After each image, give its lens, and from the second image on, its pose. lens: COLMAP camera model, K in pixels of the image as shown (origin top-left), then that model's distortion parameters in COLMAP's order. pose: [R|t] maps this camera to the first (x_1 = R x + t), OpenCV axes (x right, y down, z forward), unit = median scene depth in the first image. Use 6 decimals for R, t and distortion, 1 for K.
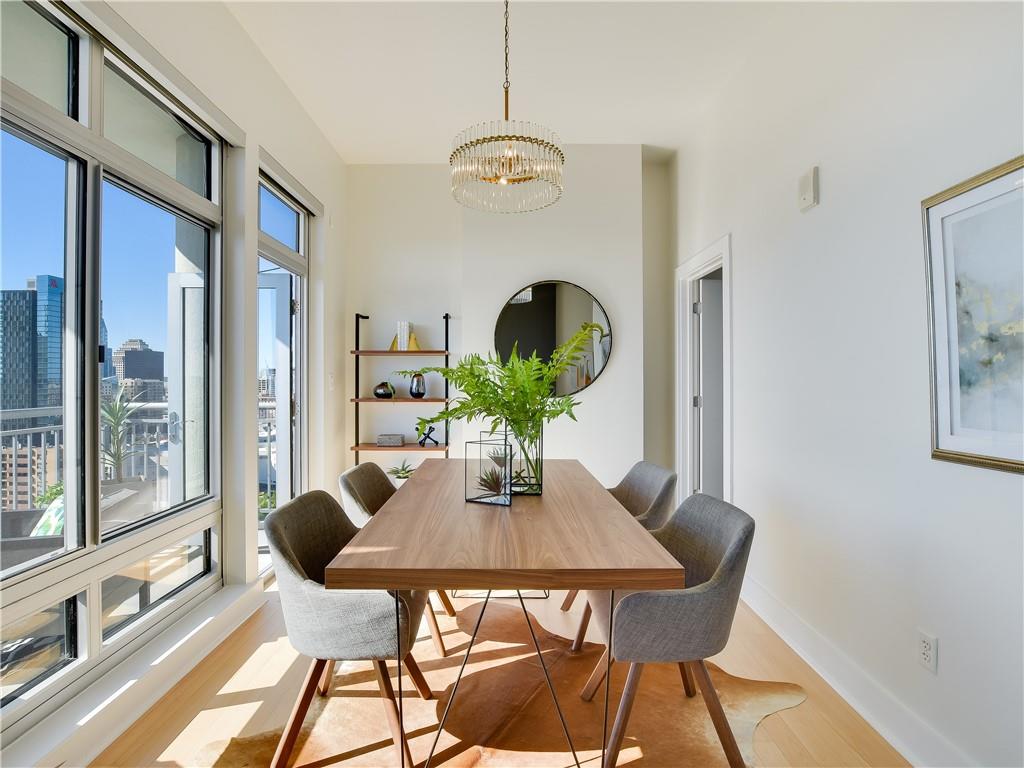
lens RADIAL K [[523.1, 0, 494.3], [0, 523.1, 377.9], [0, 0, 1]] dist [-0.000974, 0.000021]
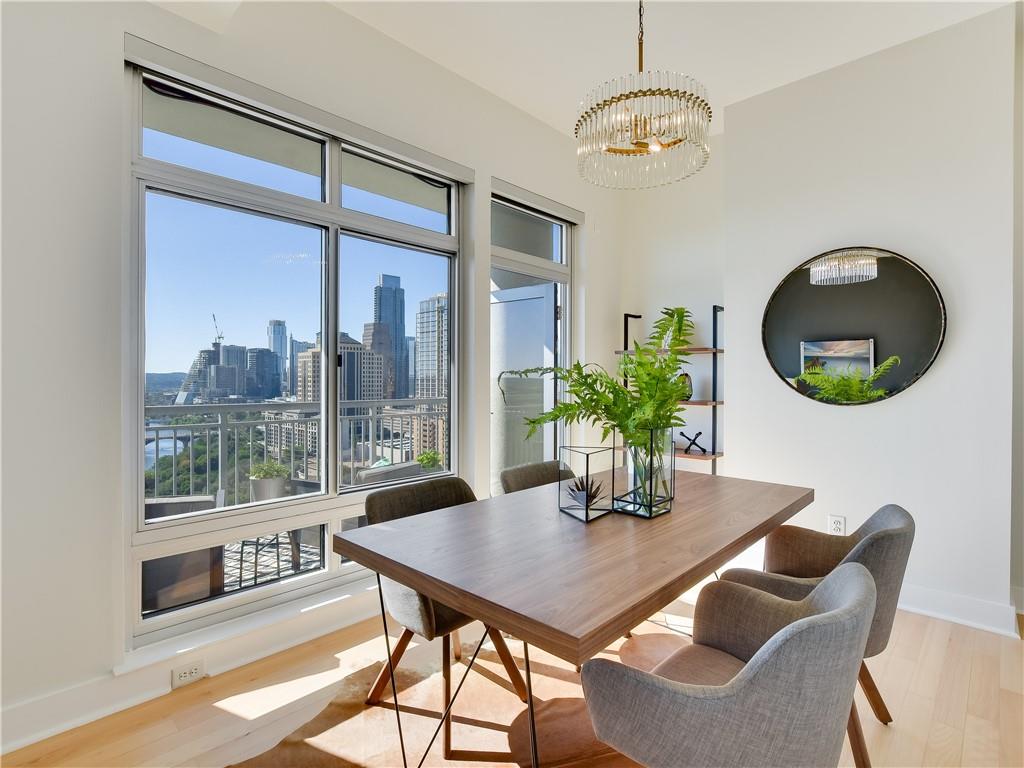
lens RADIAL K [[514.3, 0, 512.0], [0, 514.3, 384.0], [0, 0, 1]] dist [0.000695, 0.000060]
pose [[0.743447, 0.012751, -0.668674, 0.363395], [-0.005649, 0.999902, 0.012786, 0.000063], [0.668771, -0.005728, 0.743446, 0.191361]]
